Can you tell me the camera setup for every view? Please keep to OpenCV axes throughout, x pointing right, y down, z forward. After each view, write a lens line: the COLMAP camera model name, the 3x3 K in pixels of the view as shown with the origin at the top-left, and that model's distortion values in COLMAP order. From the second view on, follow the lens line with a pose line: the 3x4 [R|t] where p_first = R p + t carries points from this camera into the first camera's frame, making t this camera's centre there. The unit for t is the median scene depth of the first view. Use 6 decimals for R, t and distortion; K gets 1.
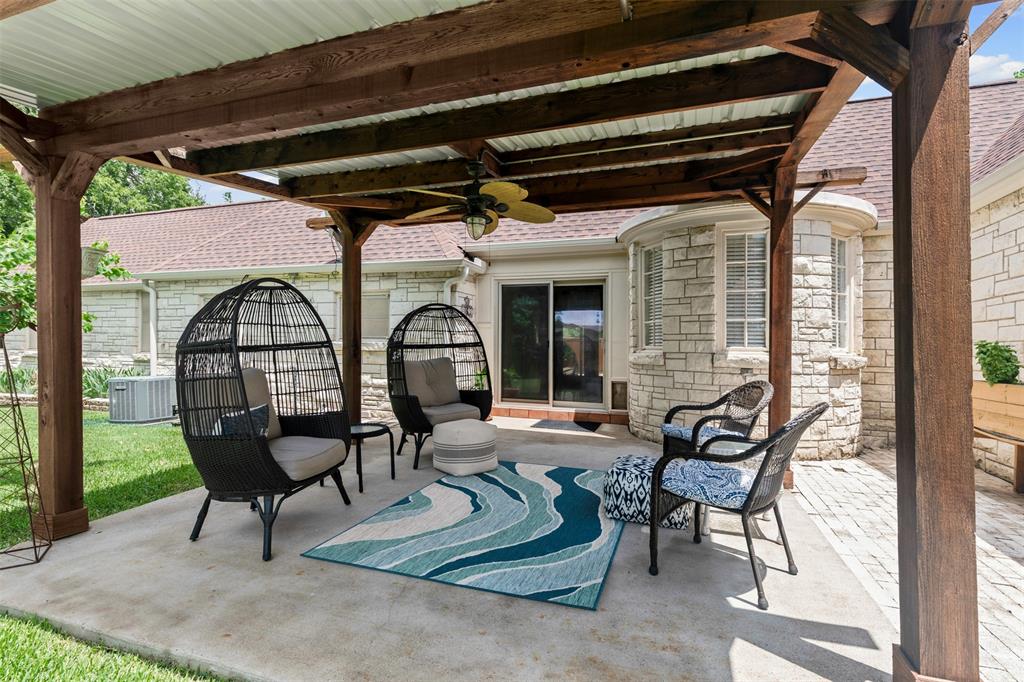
lens RADIAL K [[466.6, 0, 514.3], [0, 466.6, 345.0], [0, 0, 1]] dist [0.008520, 0.000083]
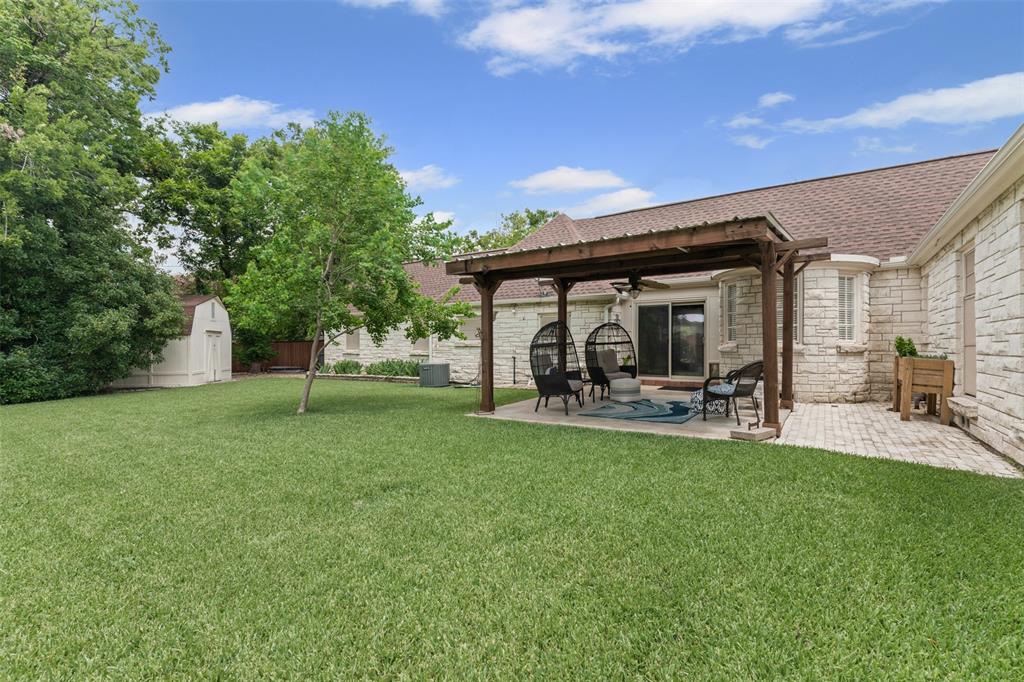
lens RADIAL K [[466.6, 0, 494.8], [0, 466.6, 367.2], [0, 0, 1]] dist [0.008520, 0.000083]
pose [[0.957493, -0.002928, -0.288442, -0.053818], [0.018214, 0.998567, 0.050326, -0.005170], [0.287881, -0.053440, 0.956174, -1.066755]]
